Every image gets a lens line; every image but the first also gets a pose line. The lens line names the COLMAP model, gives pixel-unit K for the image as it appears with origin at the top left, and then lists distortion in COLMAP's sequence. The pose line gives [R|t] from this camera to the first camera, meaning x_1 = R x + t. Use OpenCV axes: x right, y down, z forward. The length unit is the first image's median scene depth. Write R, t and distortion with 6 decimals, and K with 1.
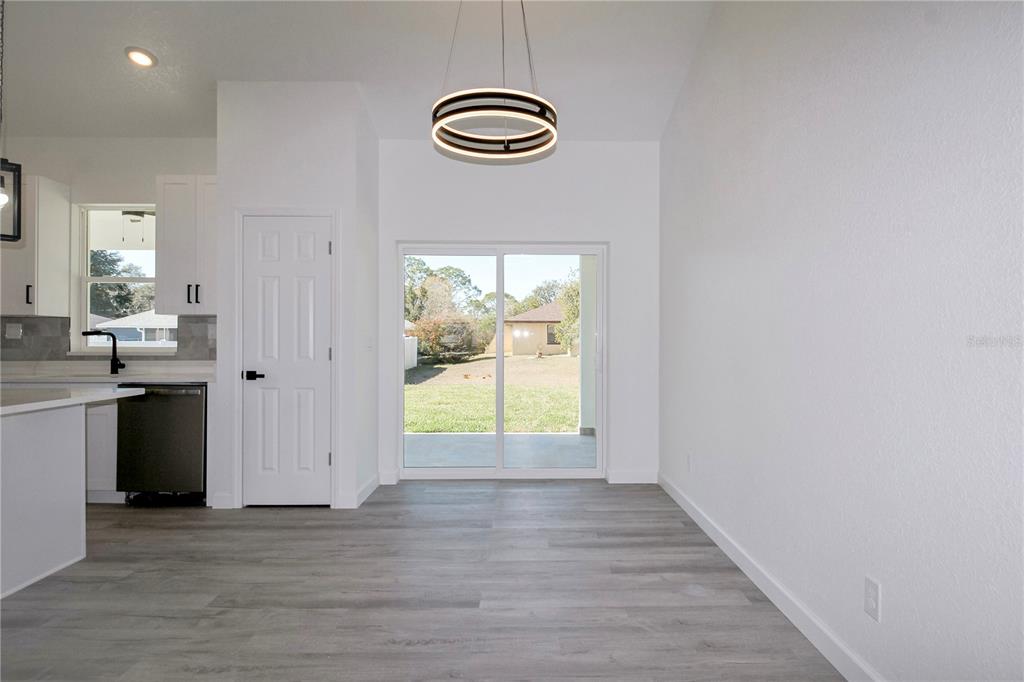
lens RADIAL K [[571.5, 0, 515.2], [0, 571.5, 341.1], [0, 0, 1]] dist [0.000055, -0.002171]
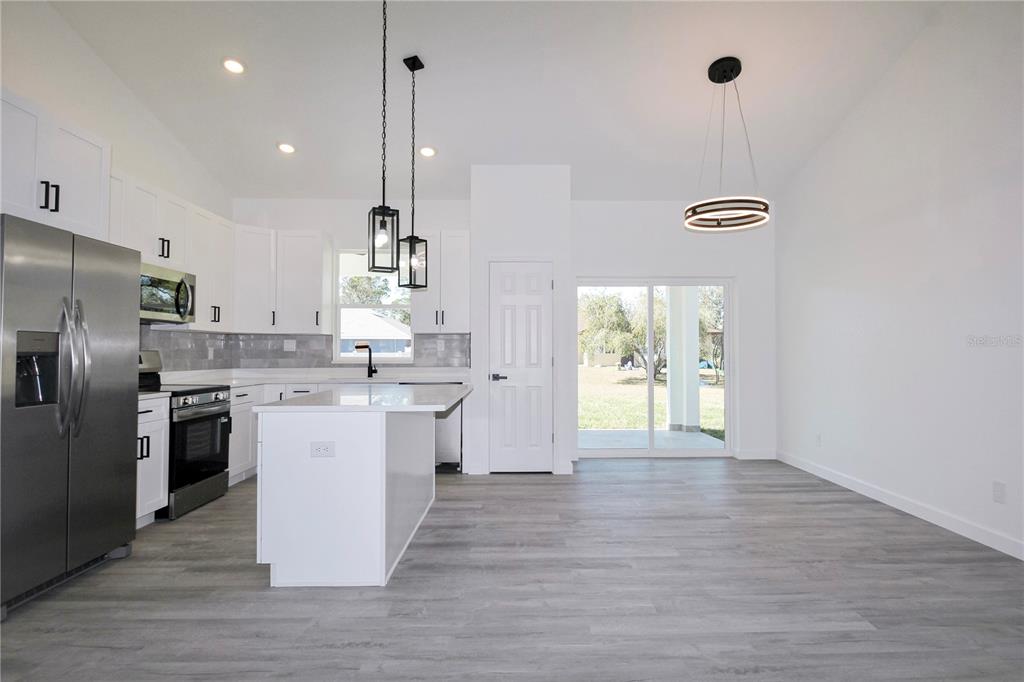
lens RADIAL K [[571.5, 0, 511.6], [0, 571.5, 342.4], [0, 0, 1]] dist [0.000055, -0.002171]
pose [[0.999975, -0.002658, 0.006589, -0.381618], [0.002764, 0.999866, -0.016146, -0.001687], [-0.006545, 0.016164, 0.999848, -0.332397]]
